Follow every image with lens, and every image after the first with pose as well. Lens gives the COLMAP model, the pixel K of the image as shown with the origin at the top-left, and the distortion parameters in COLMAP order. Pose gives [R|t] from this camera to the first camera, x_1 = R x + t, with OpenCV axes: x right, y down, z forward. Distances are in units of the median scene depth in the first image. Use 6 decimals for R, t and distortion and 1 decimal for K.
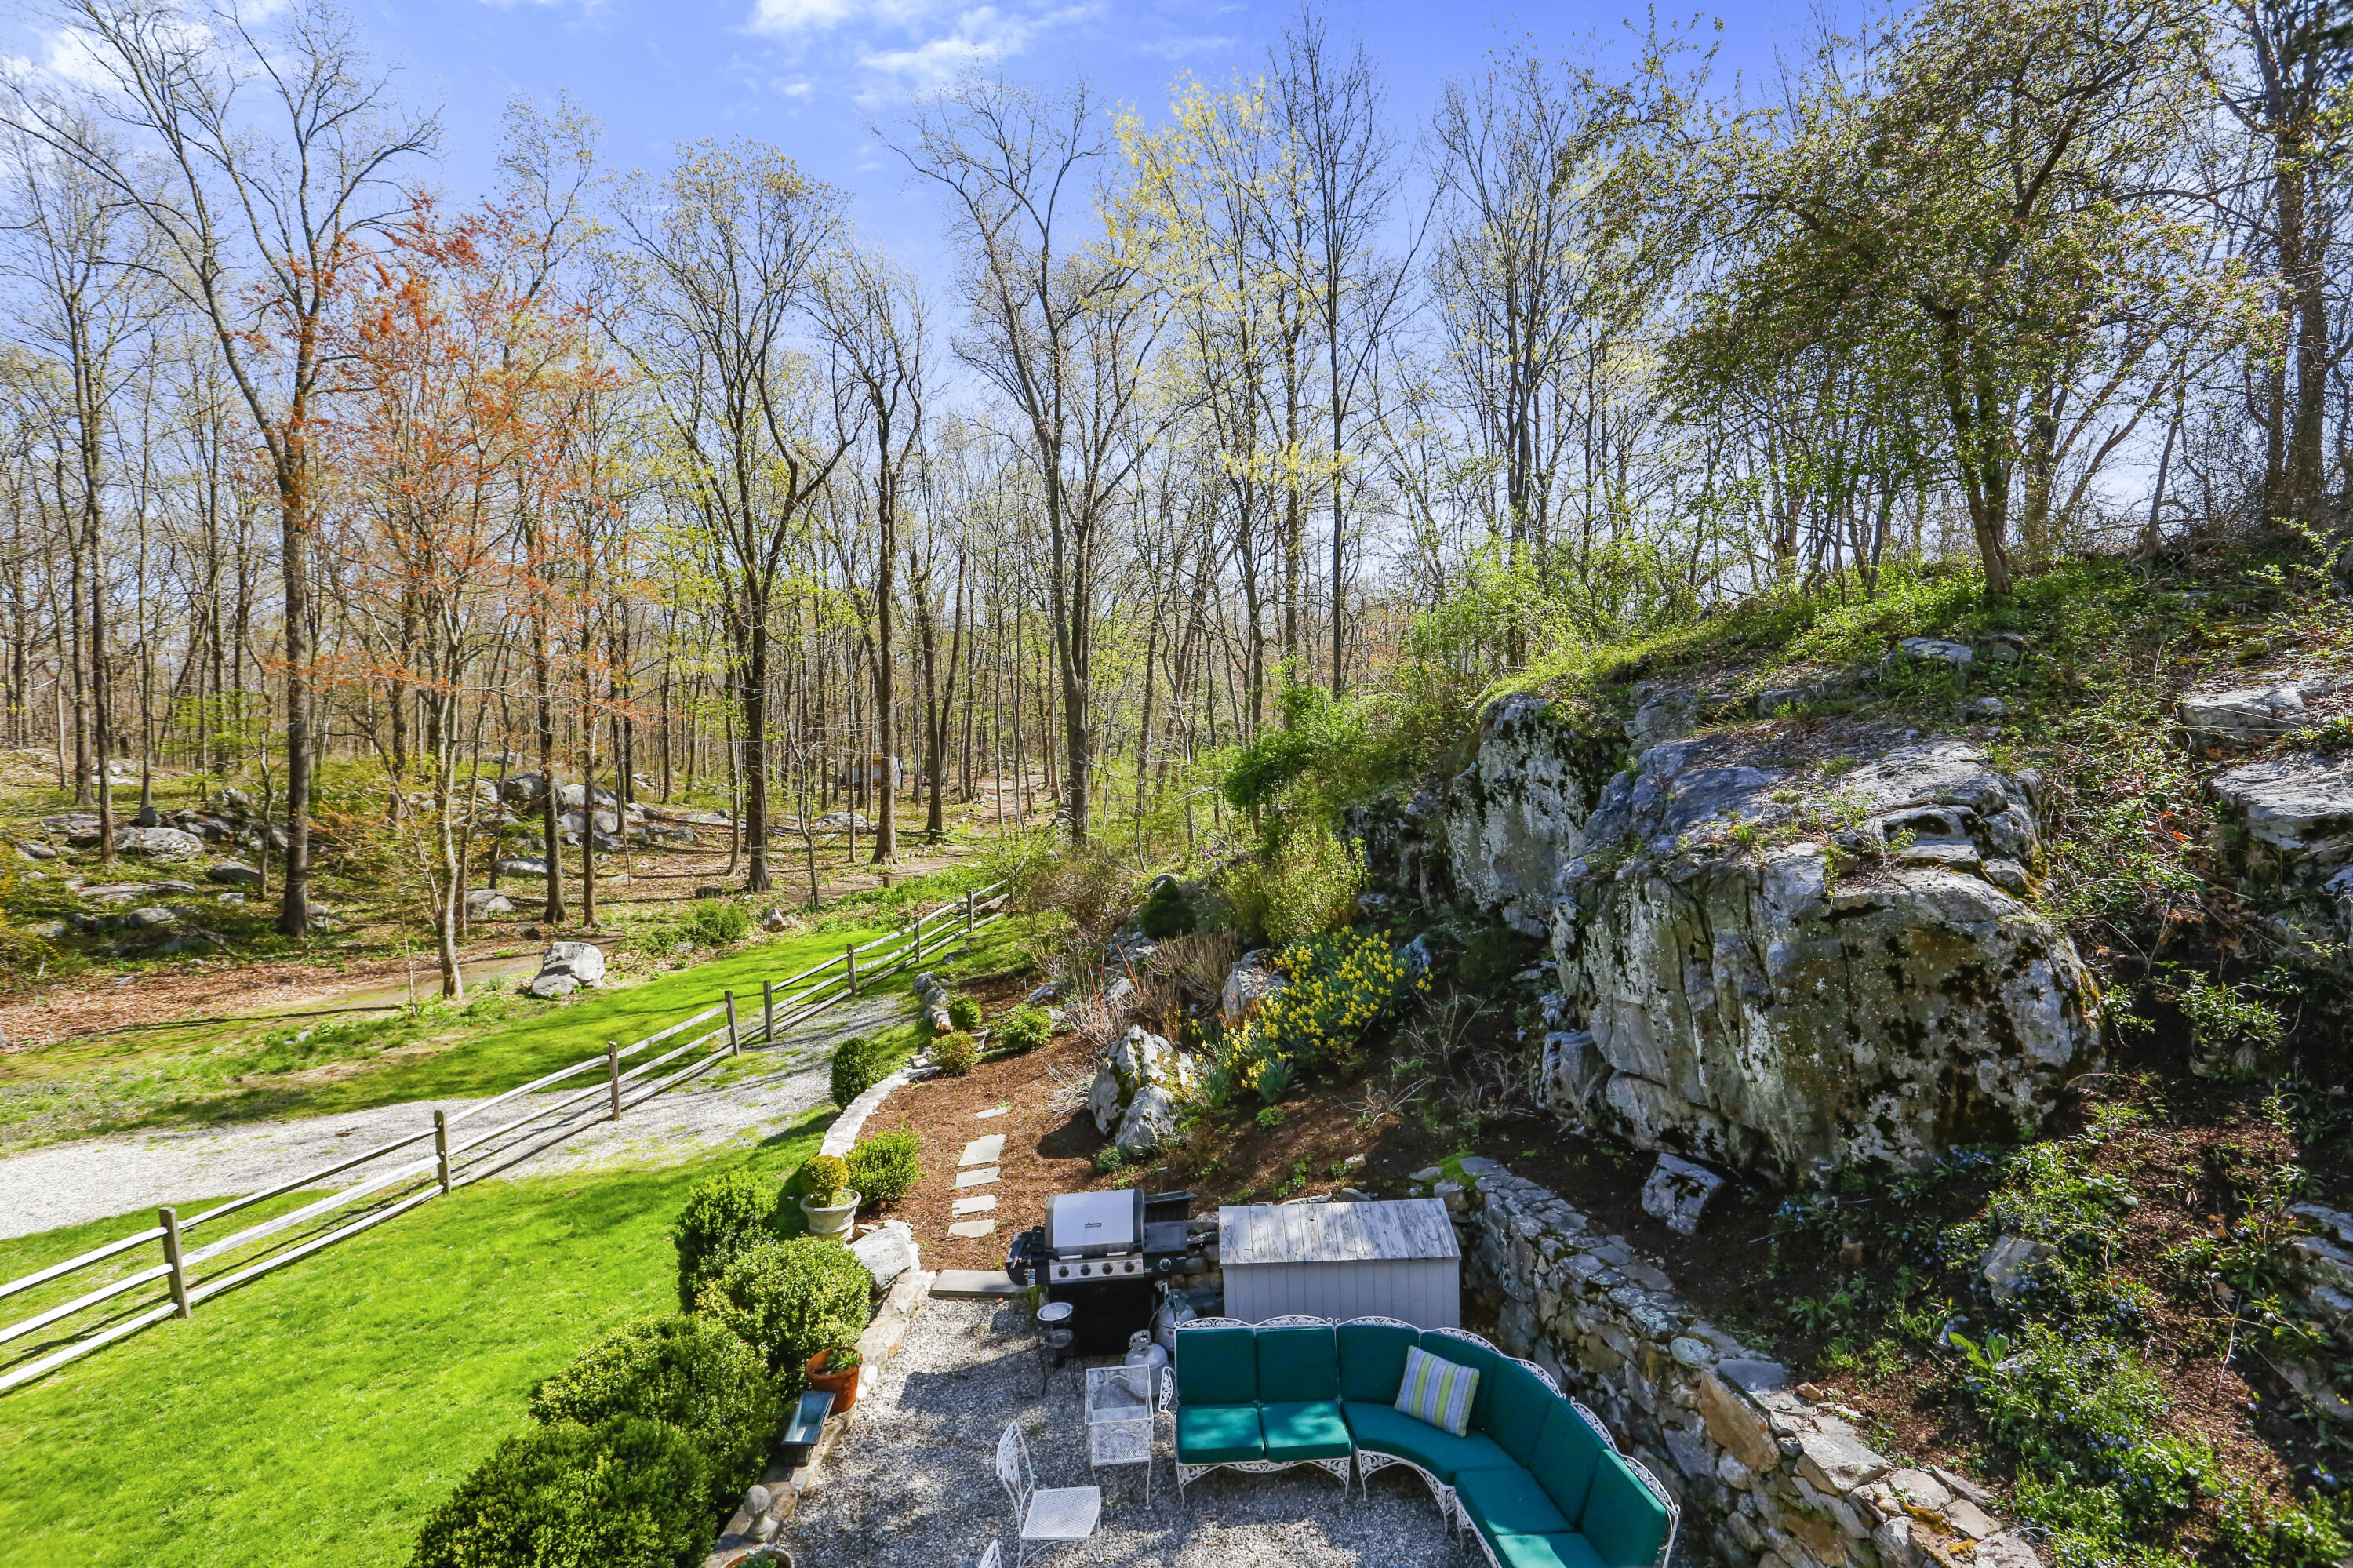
lens RADIAL K [[1143.7, 0, 1180.1], [0, 1143.7, 777.7], [0, 0, 1]] dist [-0.059569, 0.025569]
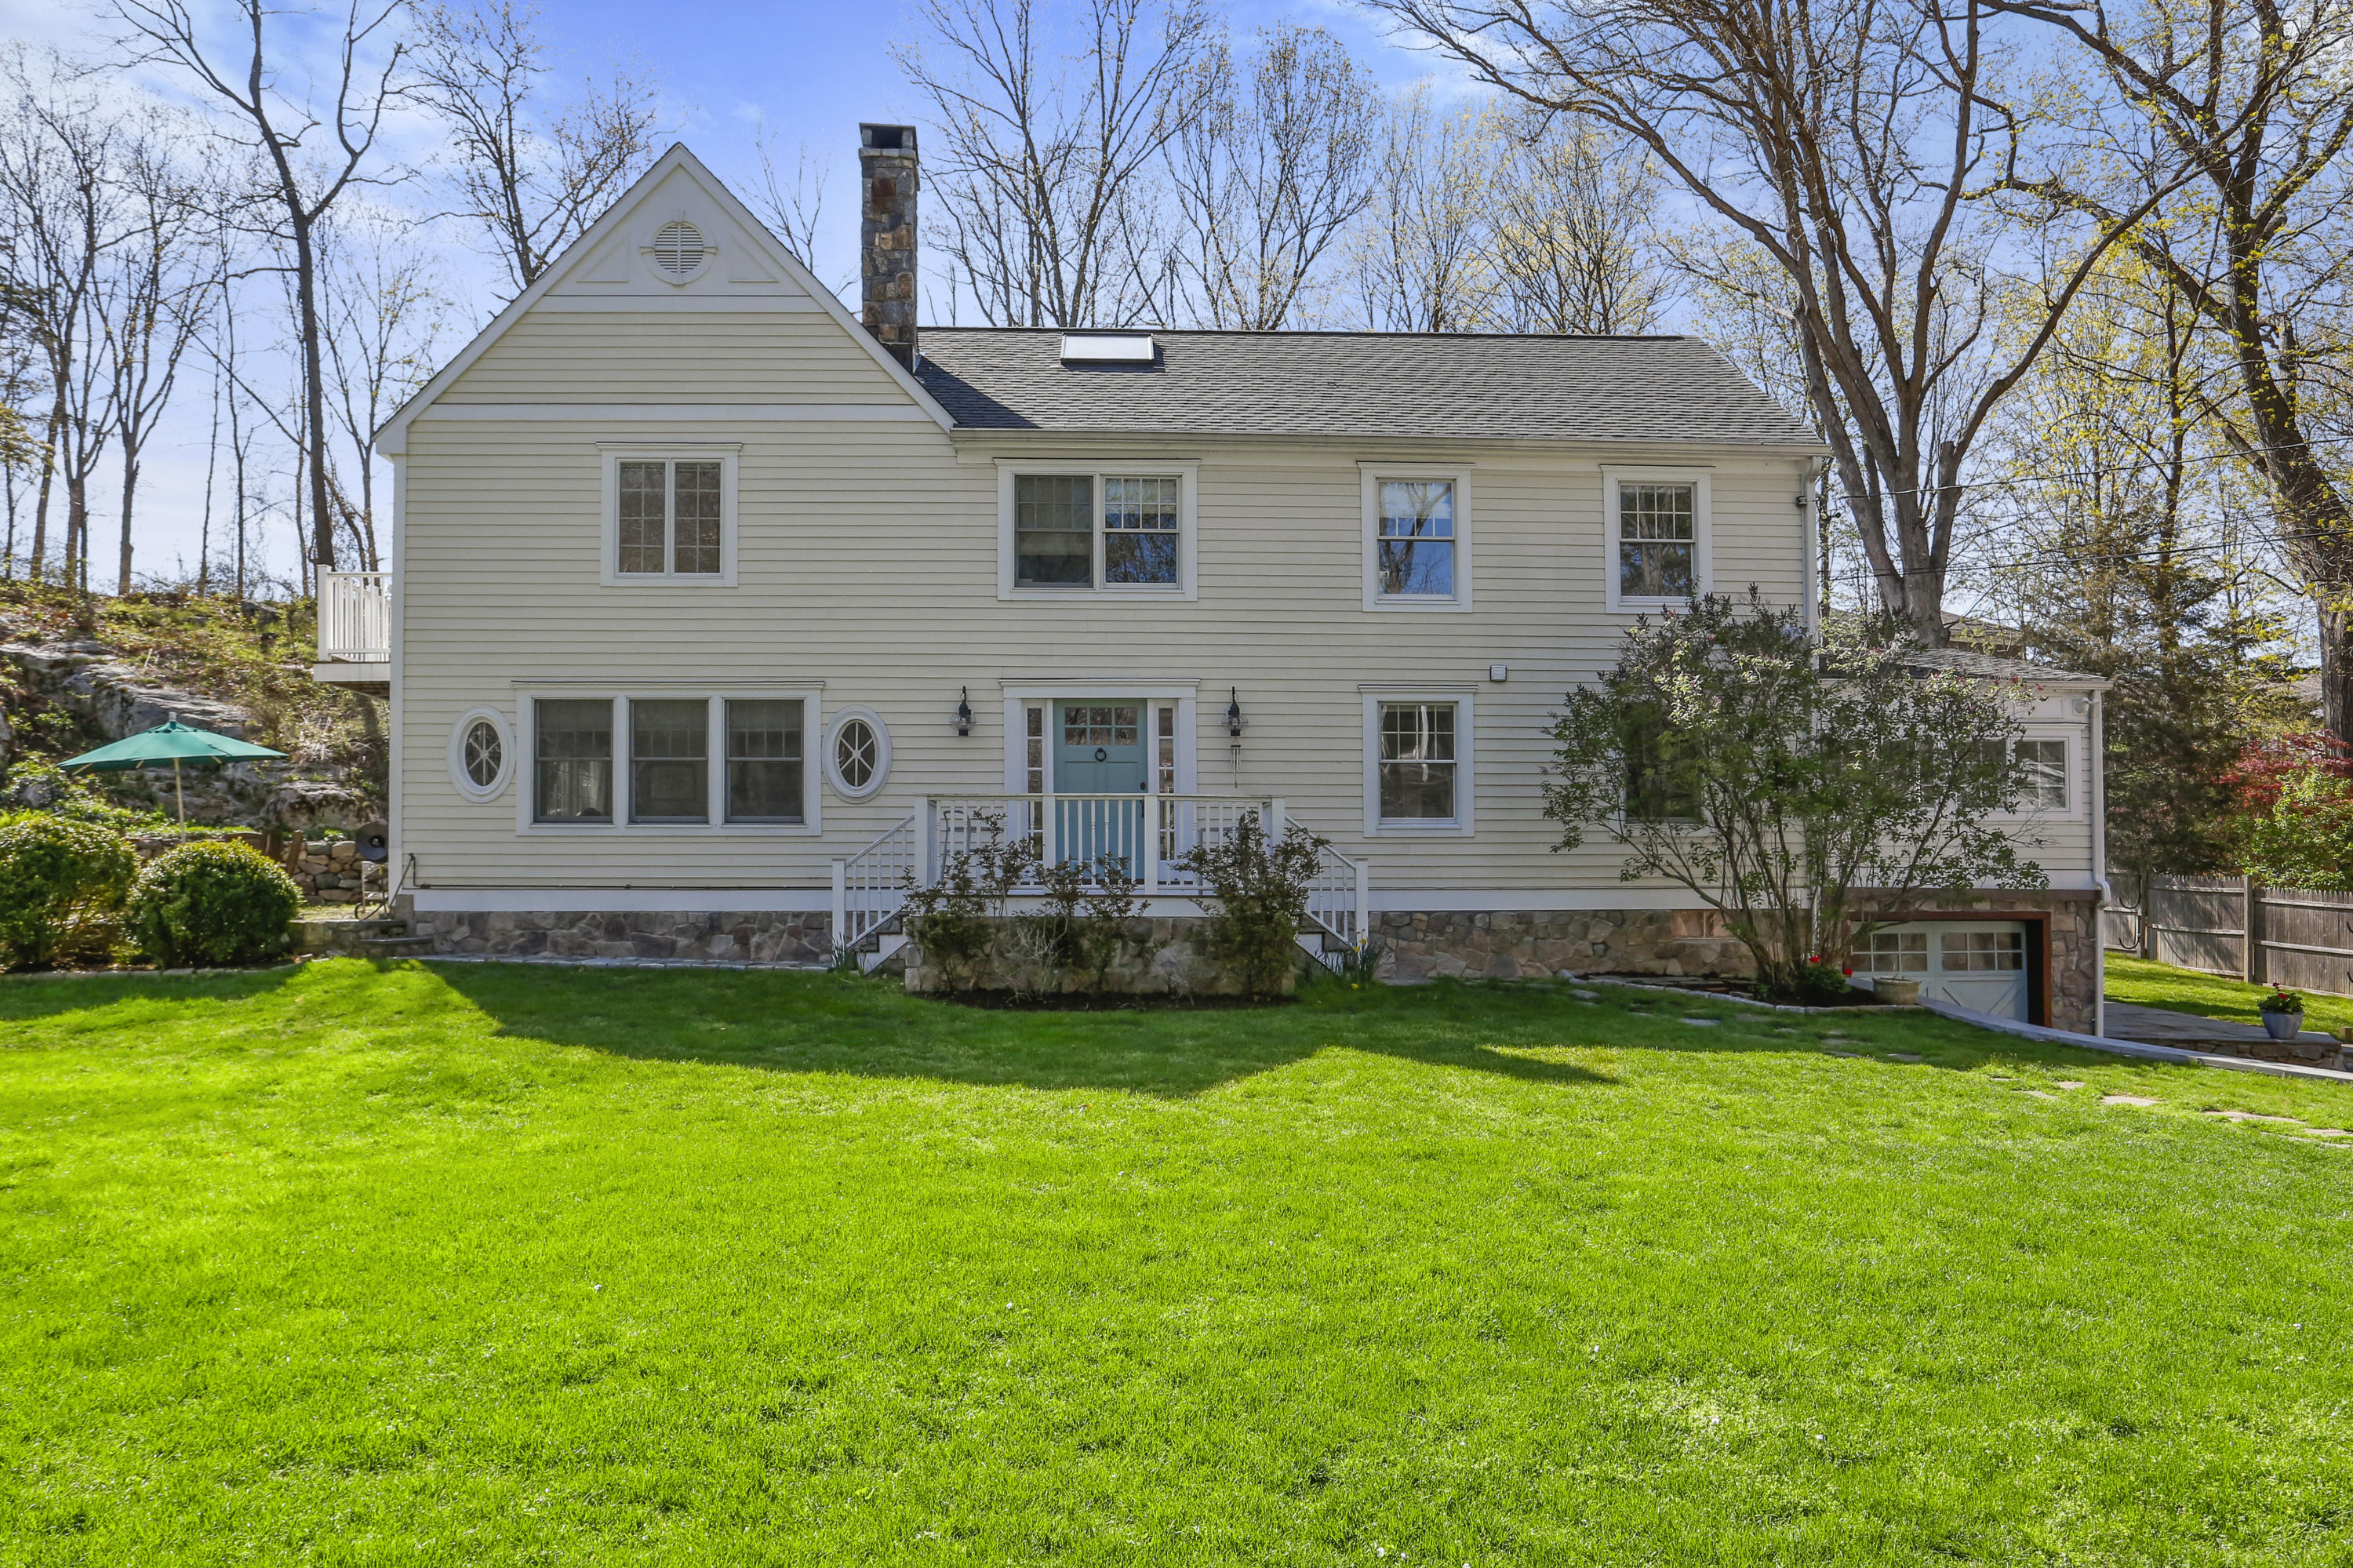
lens RADIAL K [[1644.7, 0, 1156.8], [0, 1644.7, 870.7], [0, 0, 1]] dist [-0.031088, 0.023178]
pose [[-0.158430, 0.036668, 0.986689, -2.074437], [0.047935, 0.998417, -0.029407, 0.513267], [-0.986206, 0.042638, -0.159937, -0.593357]]
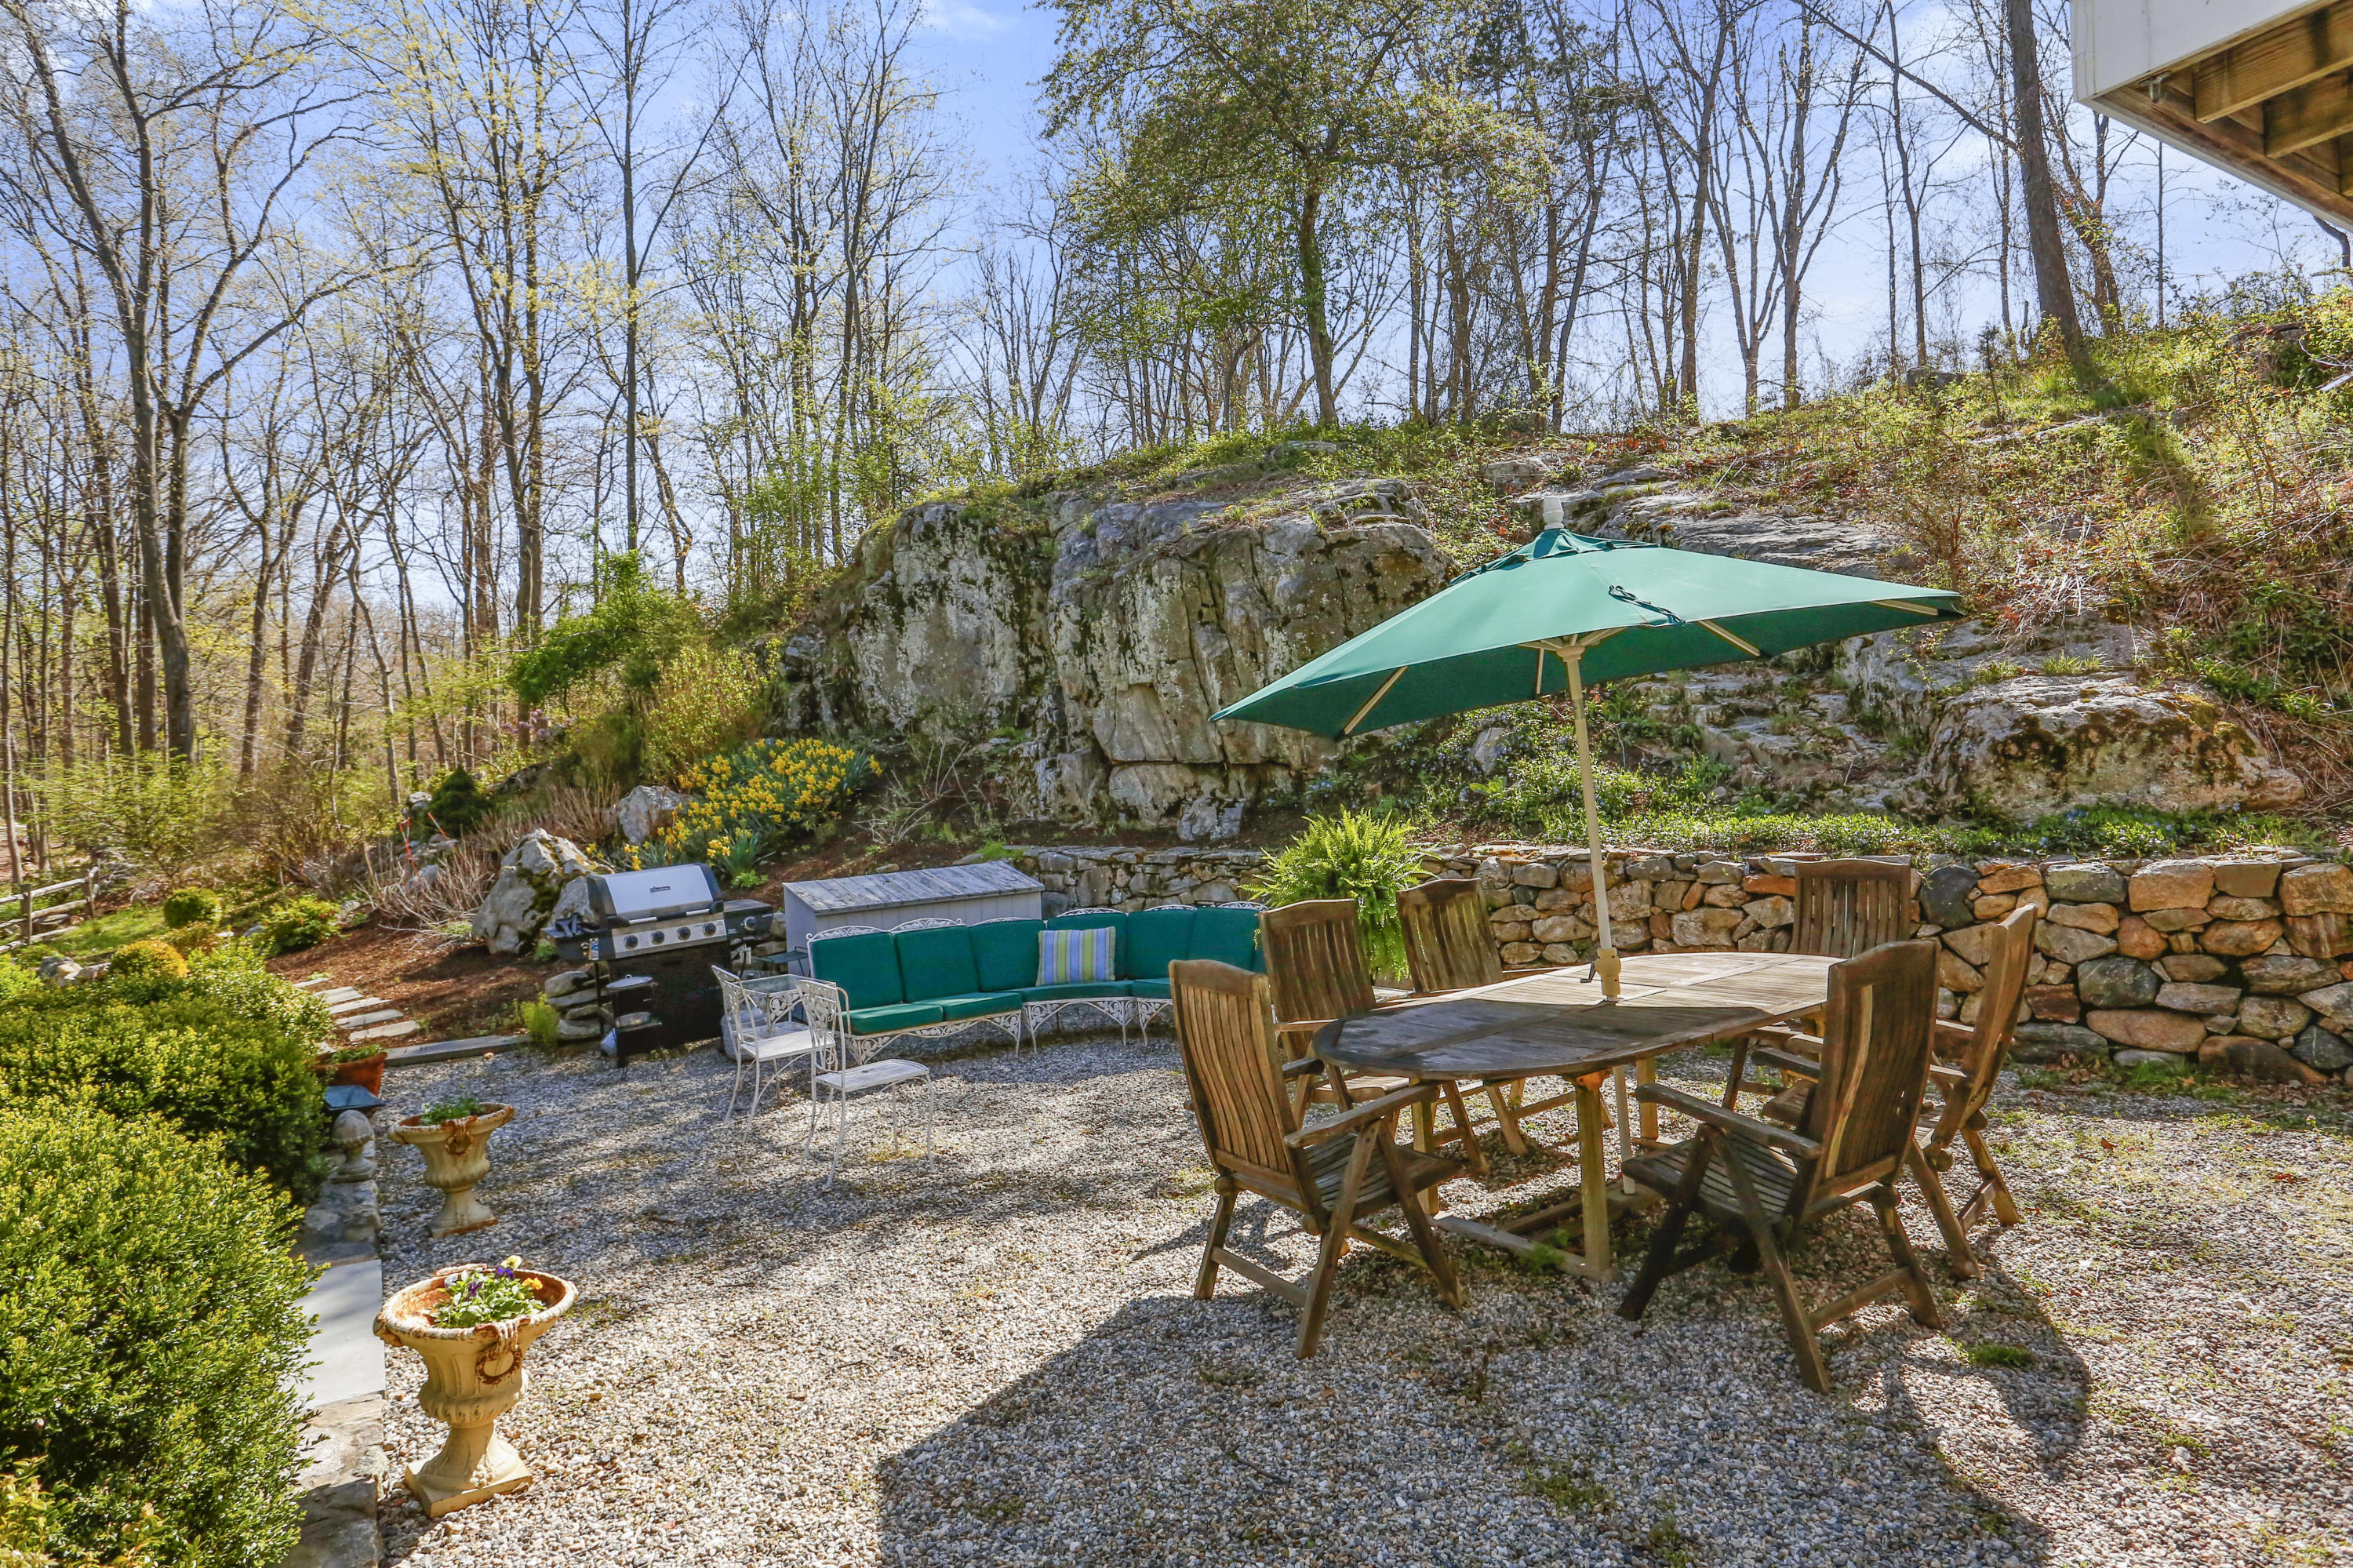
lens RADIAL K [[1301.0, 0, 1185.2], [0, 1301.0, 779.0], [0, 0, 1]] dist [-0.061317, 0.005432]
pose [[0.791761, -0.007086, 0.610790, -0.300197], [0.046200, 0.997763, -0.048313, 0.319246], [-0.609081, 0.066471, 0.790318, -0.008141]]
